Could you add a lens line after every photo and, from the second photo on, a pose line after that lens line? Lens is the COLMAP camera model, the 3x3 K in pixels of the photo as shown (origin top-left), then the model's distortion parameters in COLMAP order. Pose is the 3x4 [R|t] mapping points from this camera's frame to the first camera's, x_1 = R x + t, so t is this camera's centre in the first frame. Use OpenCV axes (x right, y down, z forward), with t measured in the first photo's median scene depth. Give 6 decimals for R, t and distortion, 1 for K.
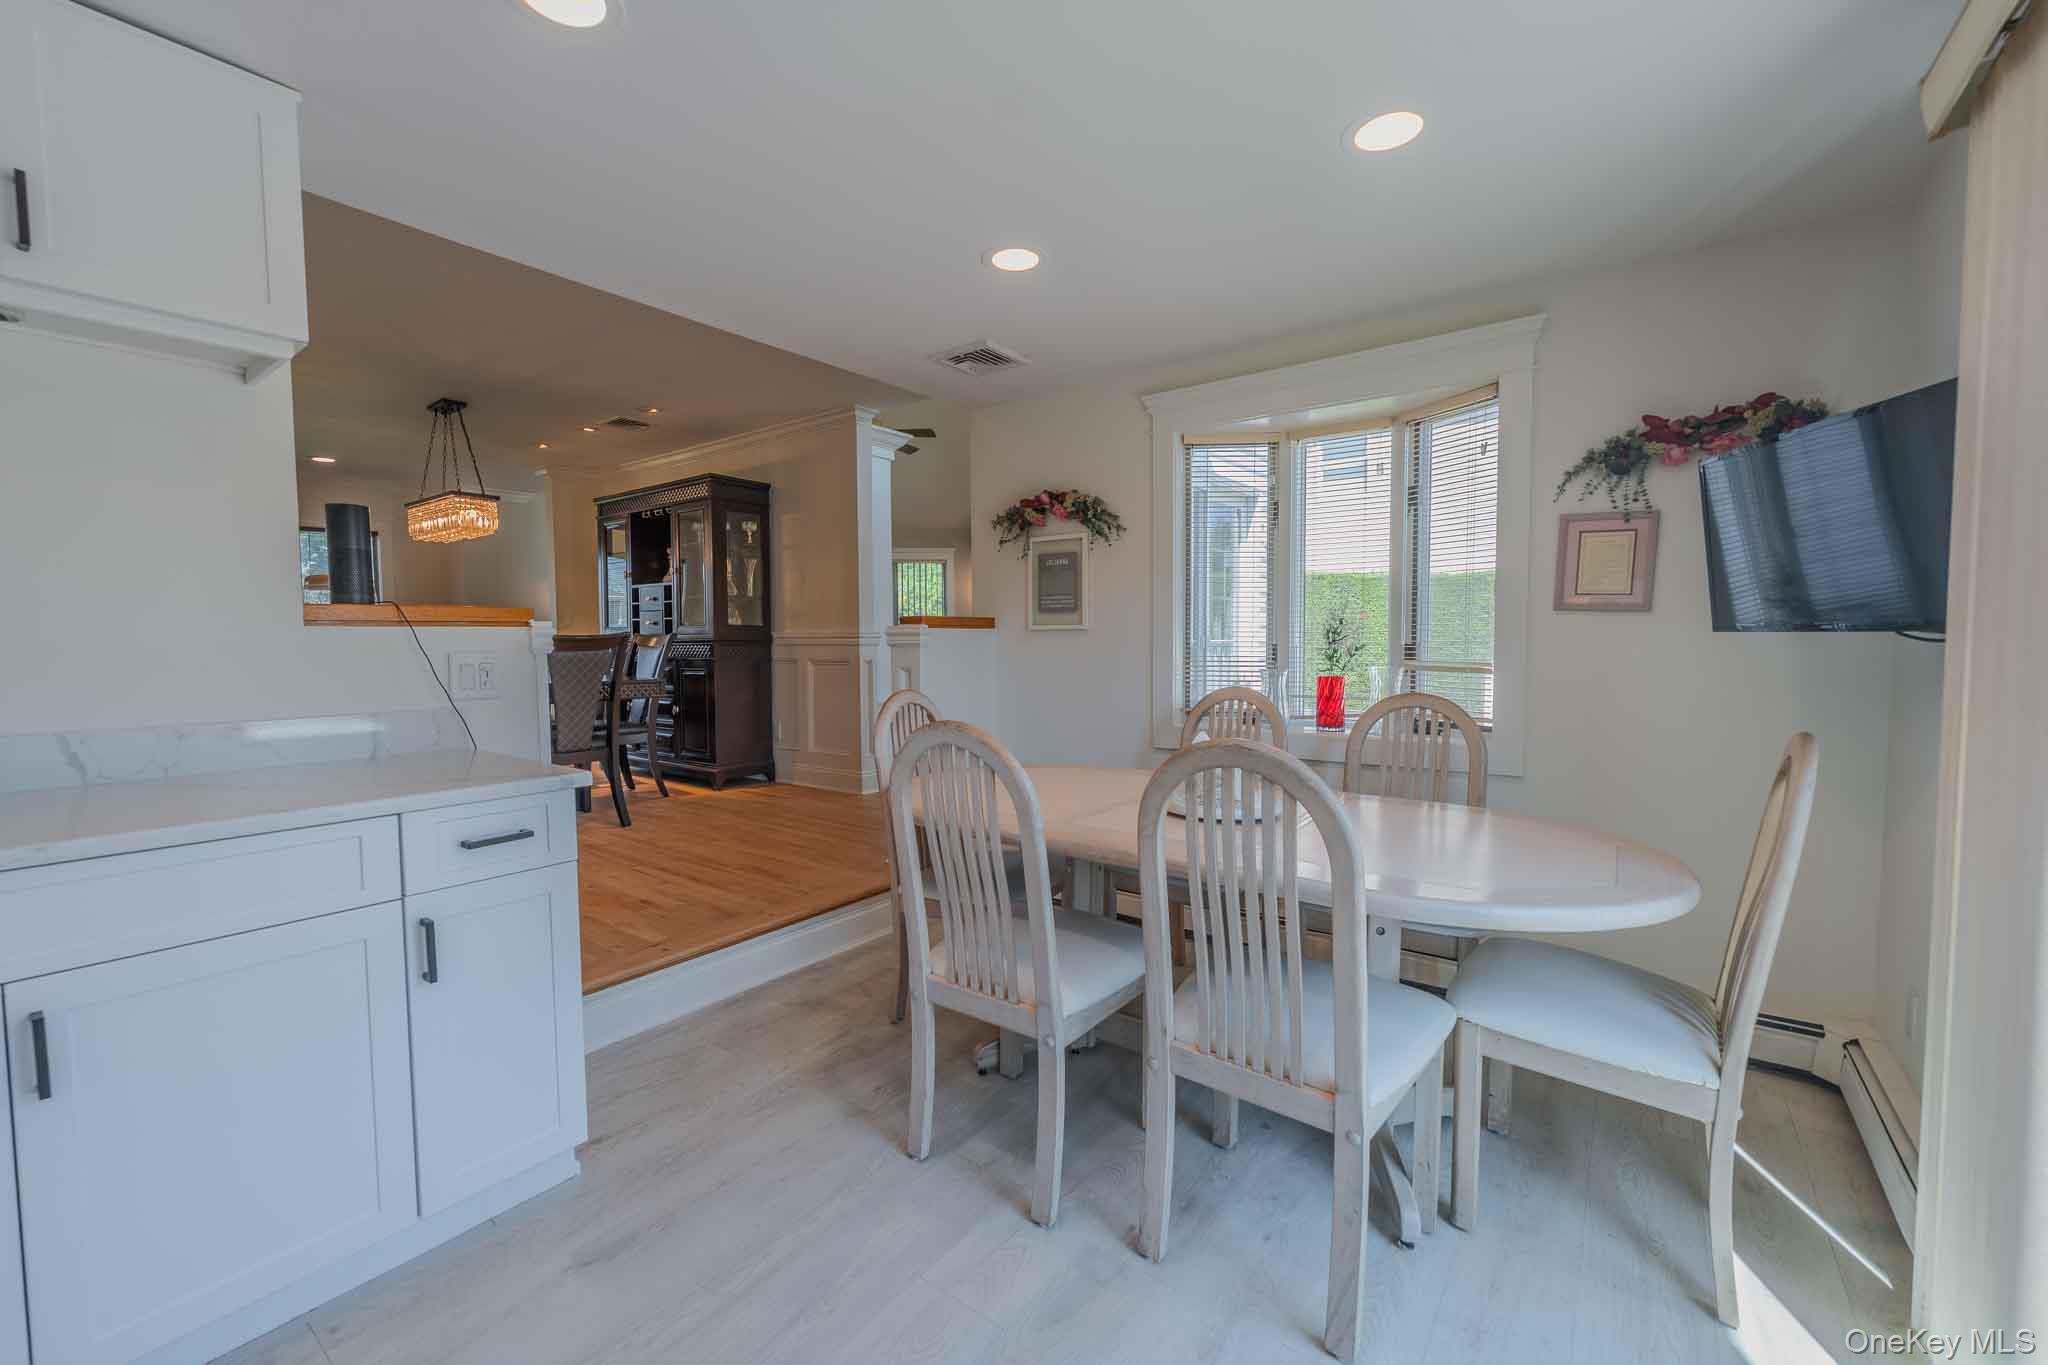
lens RADIAL K [[822.5, 0, 1014.9], [0, 822.5, 686.4], [0, 0, 1]] dist [-0.001590, 0.000018]
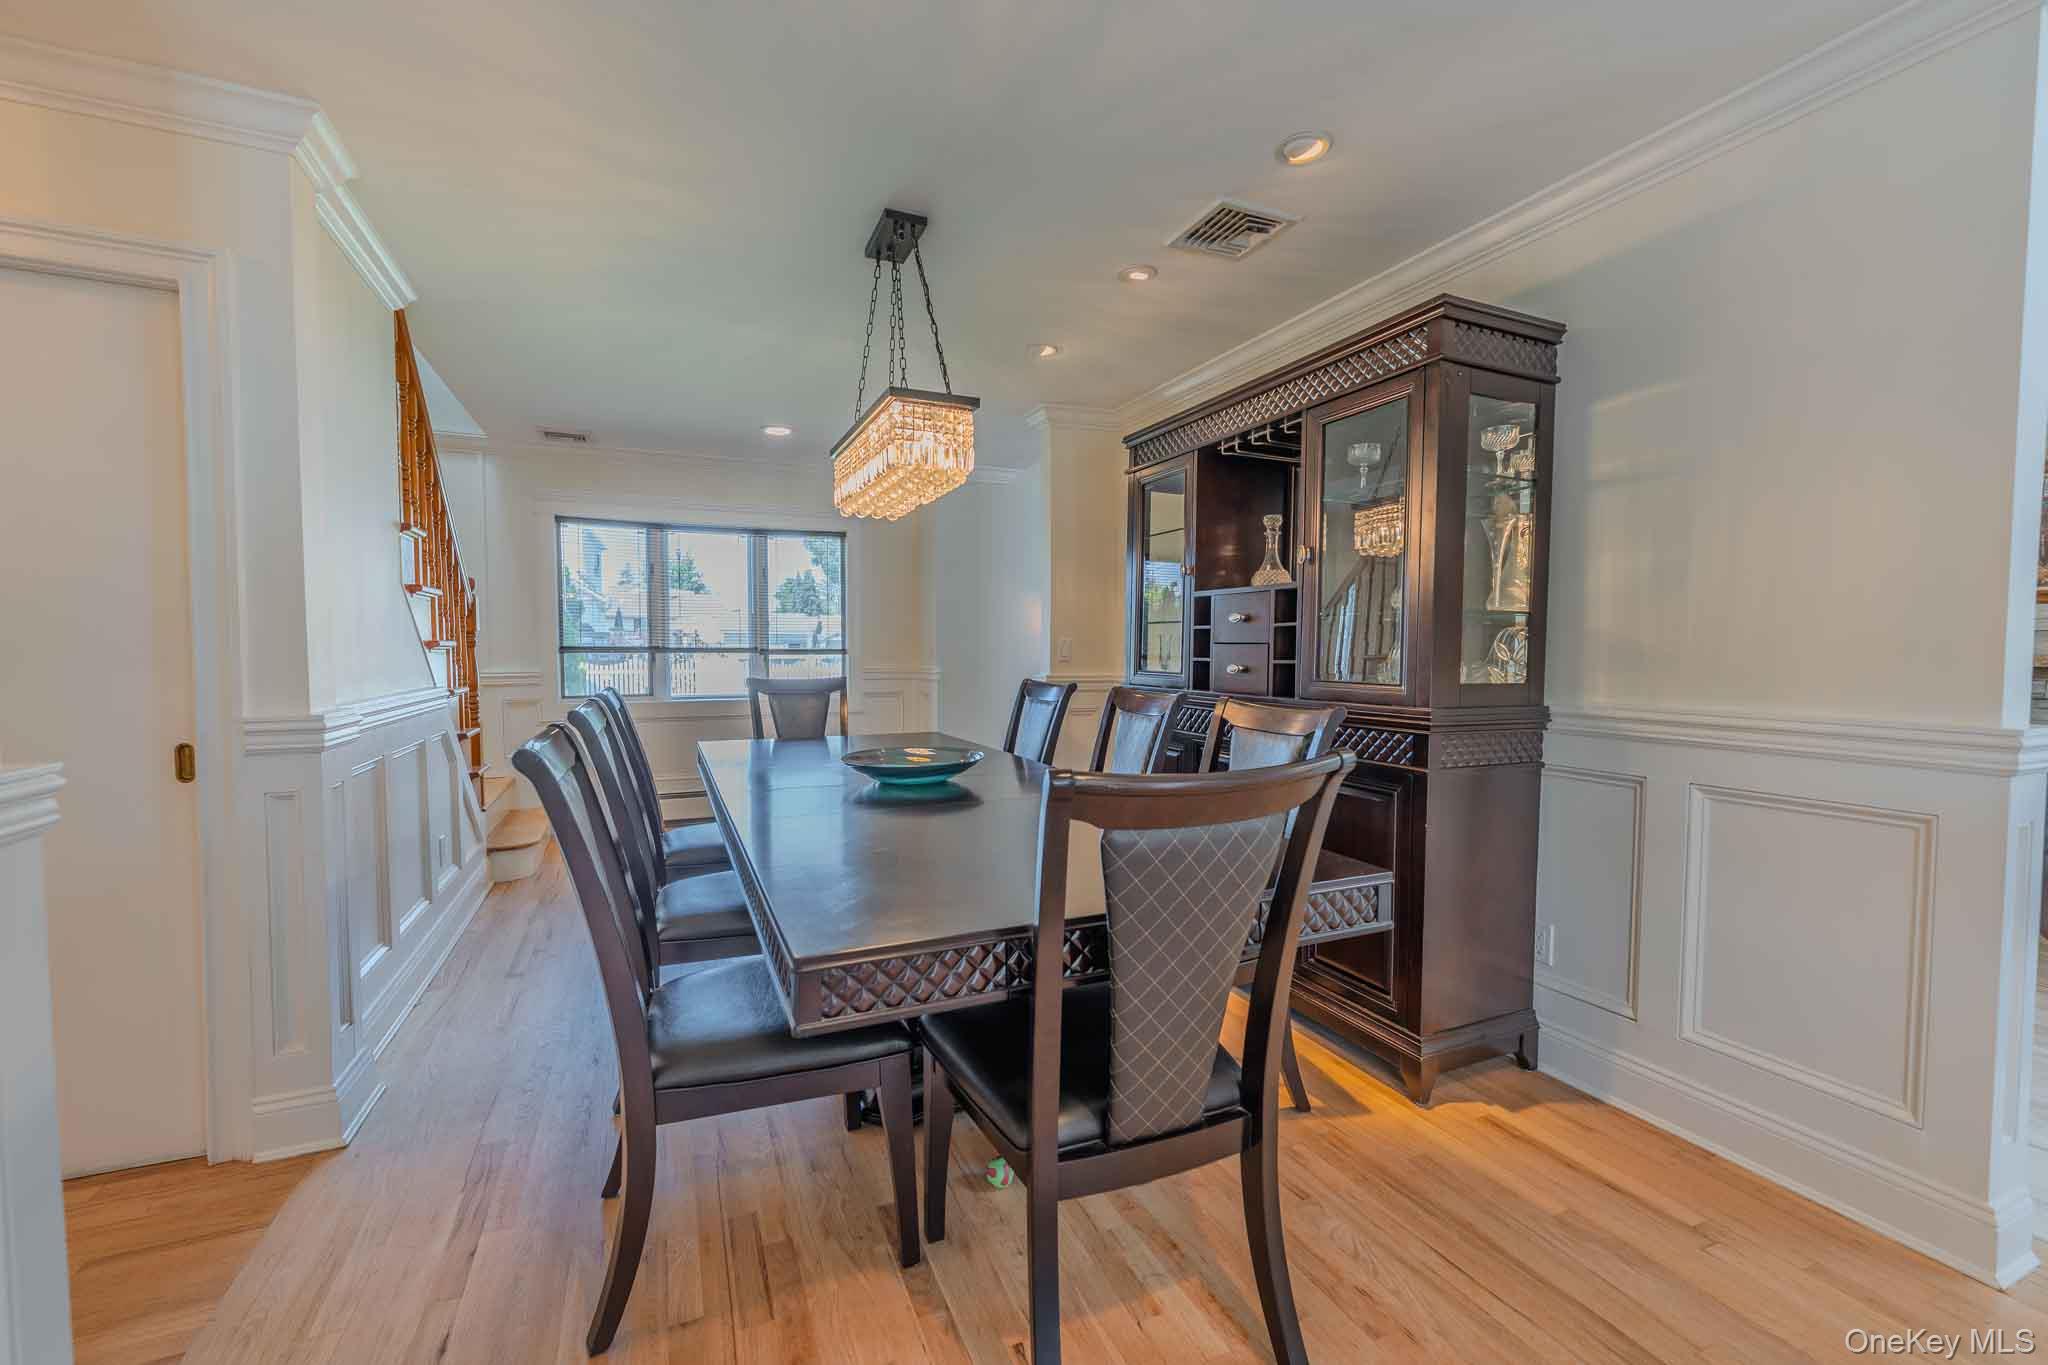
lens RADIAL K [[822.5, 0, 1021.8], [0, 822.5, 686.1], [0, 0, 1]] dist [-0.001590, 0.000018]
pose [[0.878328, 0.029365, -0.477157, -0.331772], [-0.036902, 0.999298, -0.006429, -0.060496], [0.476633, 0.023255, 0.878795, 0.531027]]
